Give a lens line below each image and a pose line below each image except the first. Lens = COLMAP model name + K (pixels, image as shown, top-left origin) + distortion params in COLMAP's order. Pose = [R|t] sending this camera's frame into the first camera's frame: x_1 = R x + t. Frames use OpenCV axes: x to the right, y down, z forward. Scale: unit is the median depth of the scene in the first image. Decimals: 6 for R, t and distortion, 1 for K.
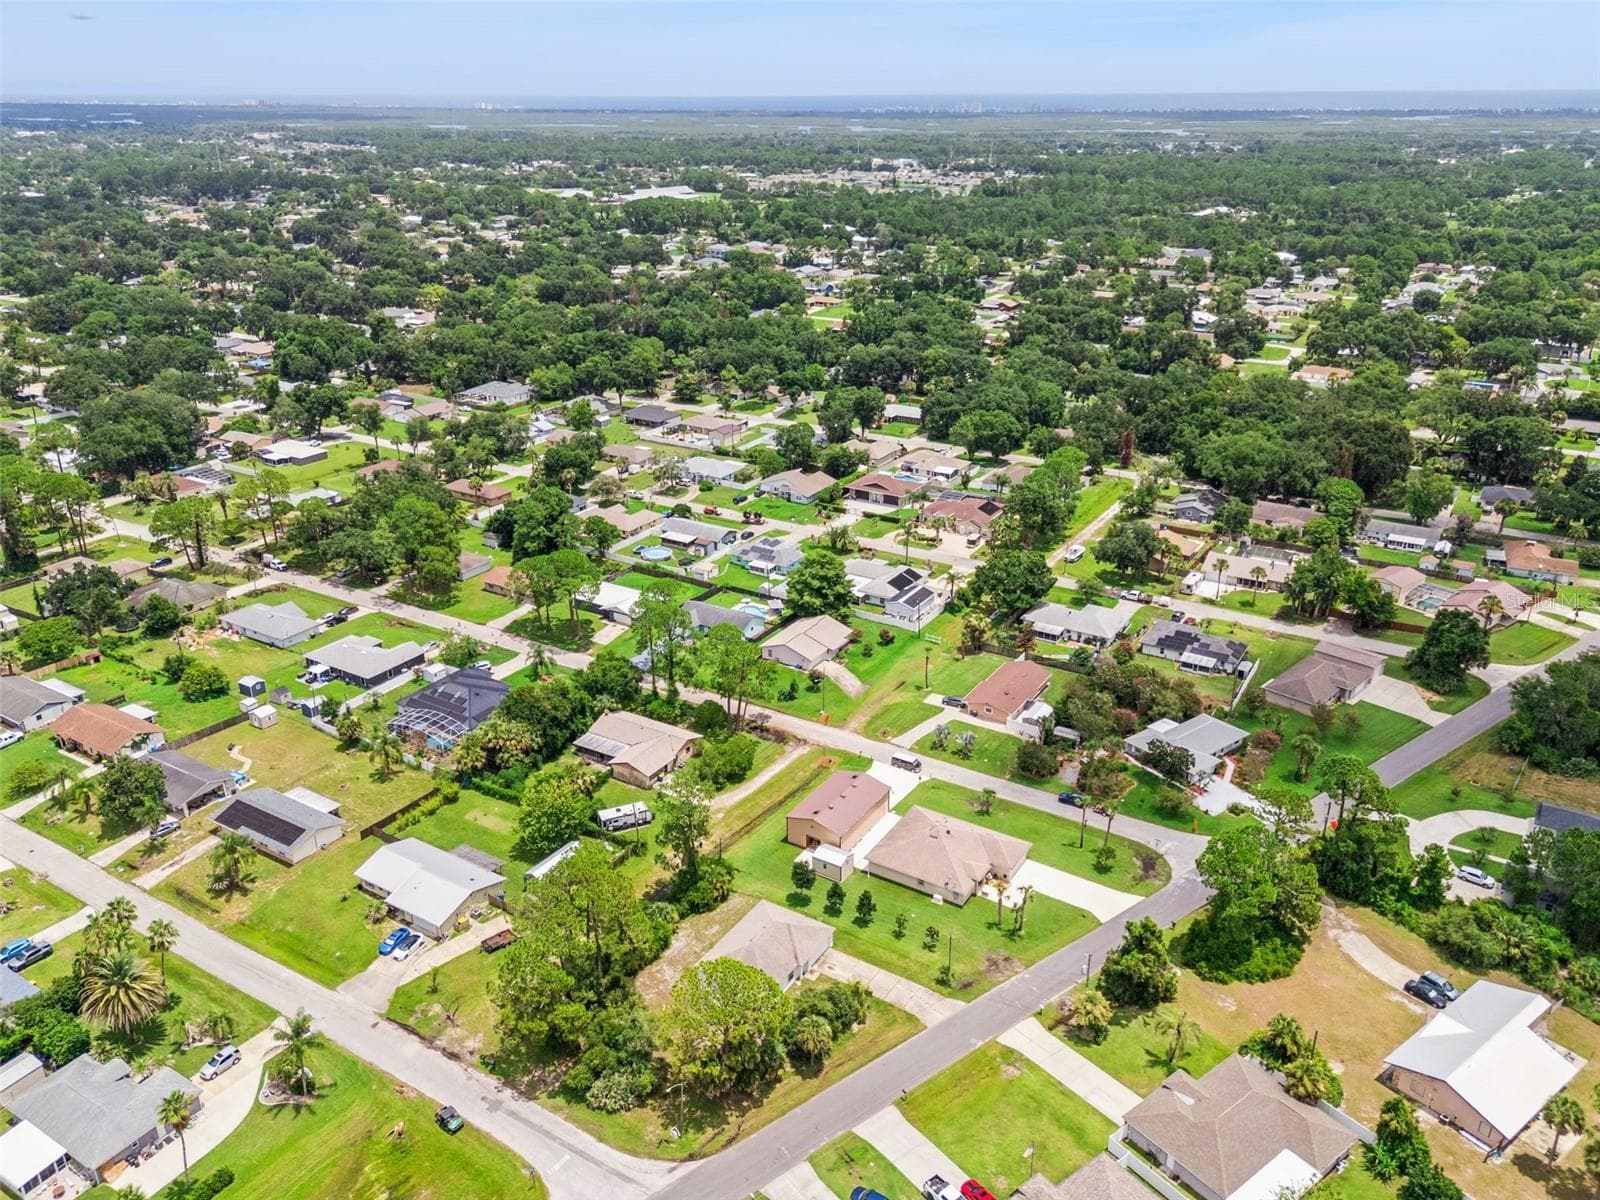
lens RADIAL K [[1187.0, 0, 800.0], [0, 1187.0, 600.0], [0, 0, 1]] dist [0.089453, -0.109244]
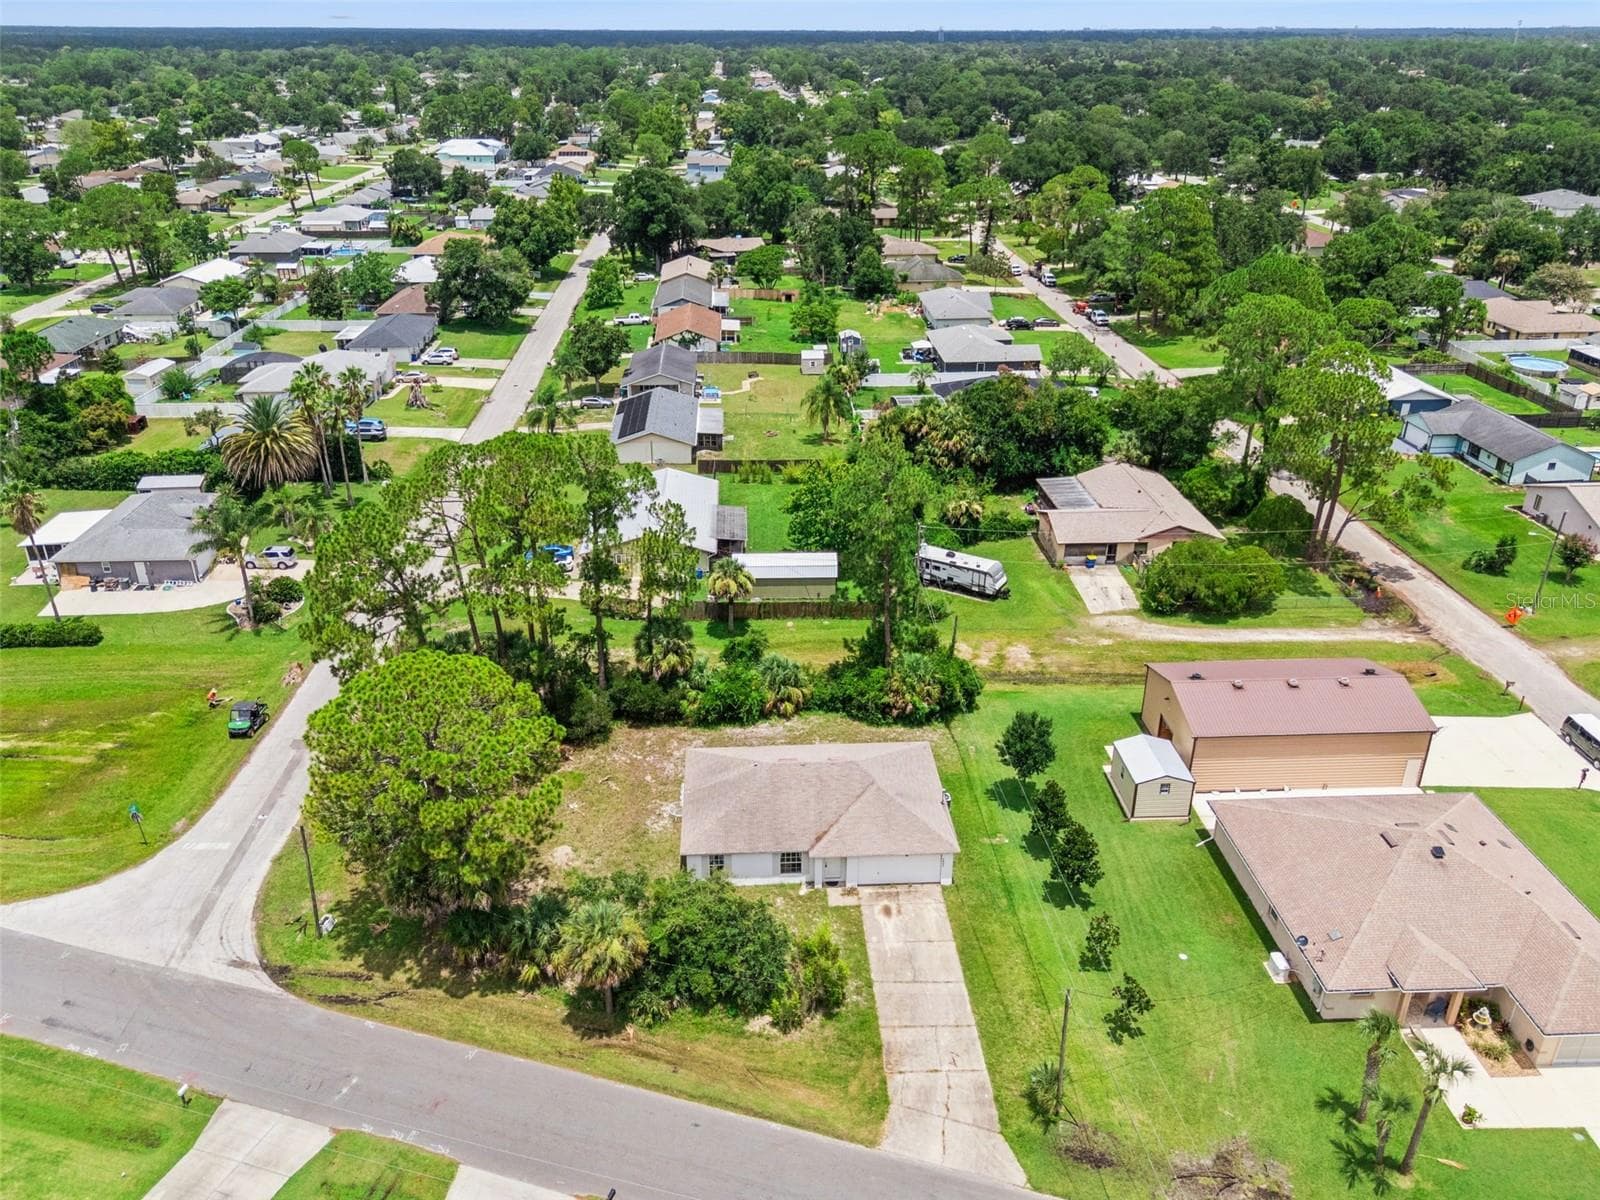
lens RADIAL K [[1190.5, 0, 796.2], [0, 1190.5, 602.1], [0, 0, 1]] dist [0.080098, -0.088746]
pose [[0.574454, 0.355877, -0.737125, 0.183343], [-0.318839, 0.926699, 0.198925, 0.080229], [0.753886, 0.120751, 0.645814, 0.431023]]
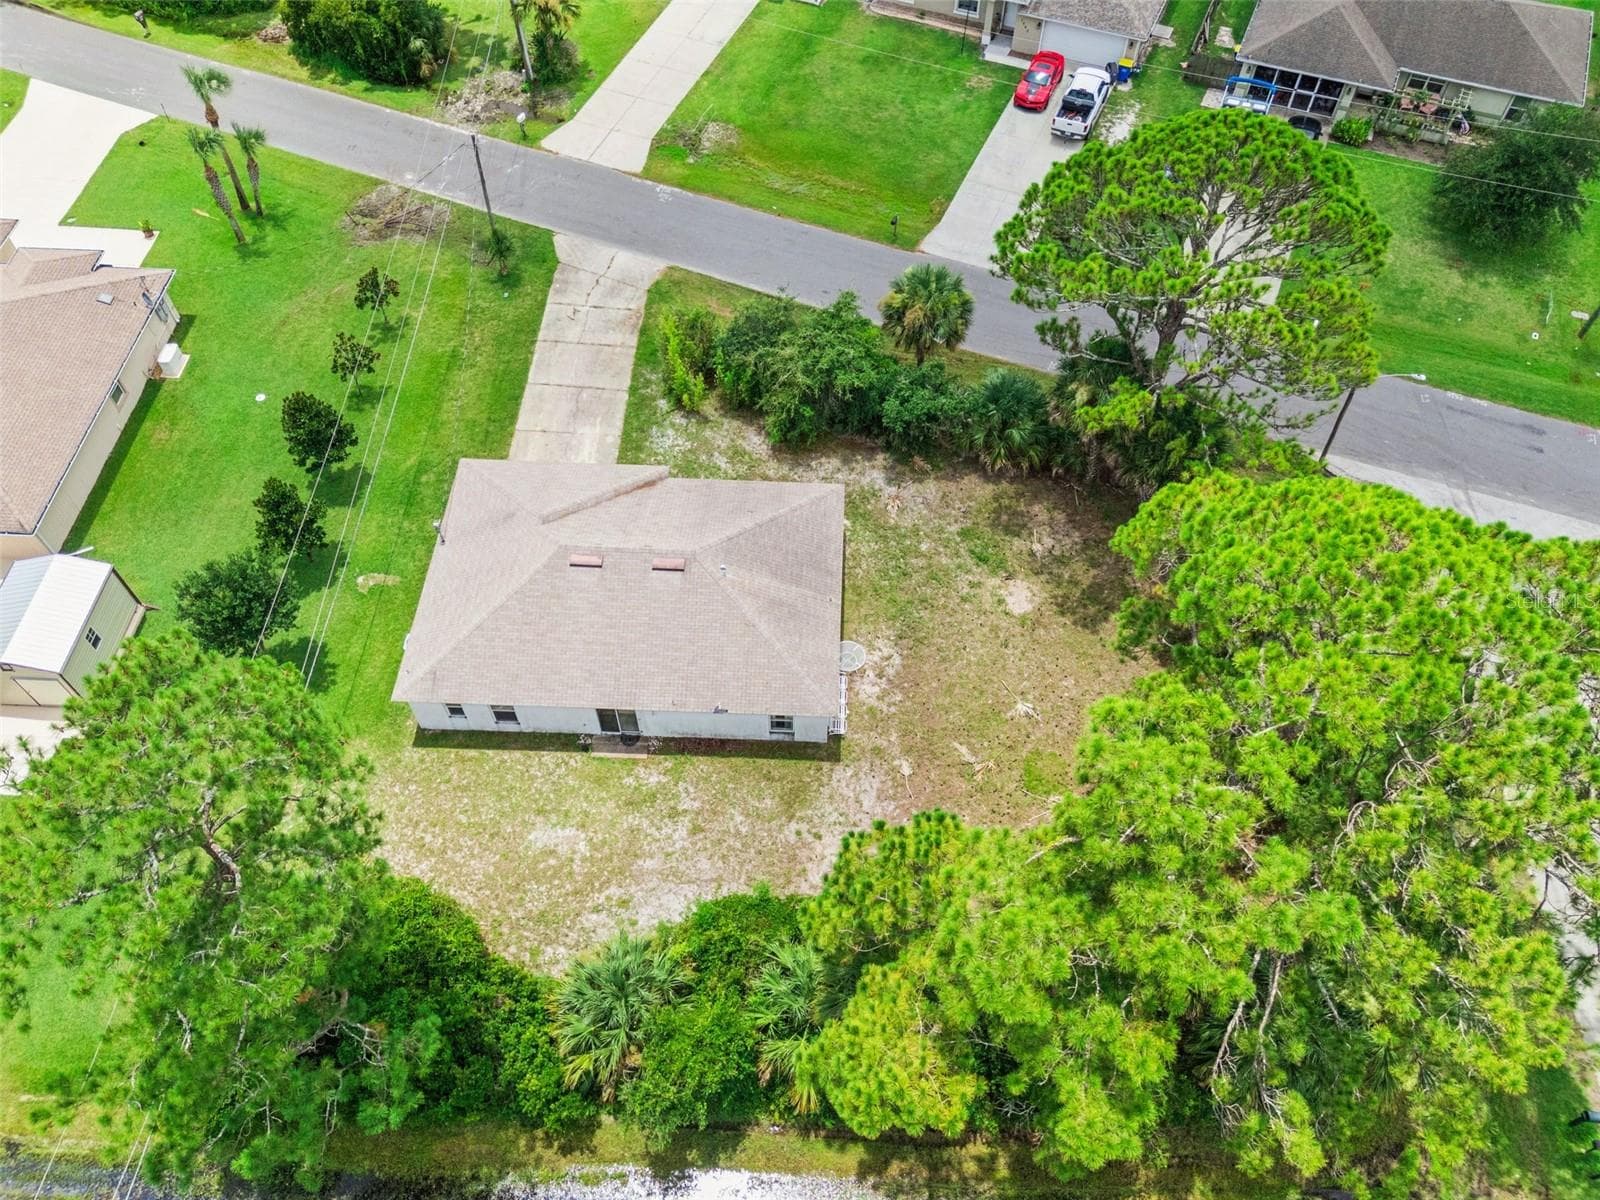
lens RADIAL K [[1182.9, 0, 797.7], [0, 1182.9, 595.9], [0, 0, 1]] dist [0.067504, -0.061842]
pose [[-0.495568, -0.704794, 0.507619, -0.128936], [0.327547, 0.389636, 0.860754, 0.030572], [-0.804441, 0.592831, 0.037762, 0.608442]]
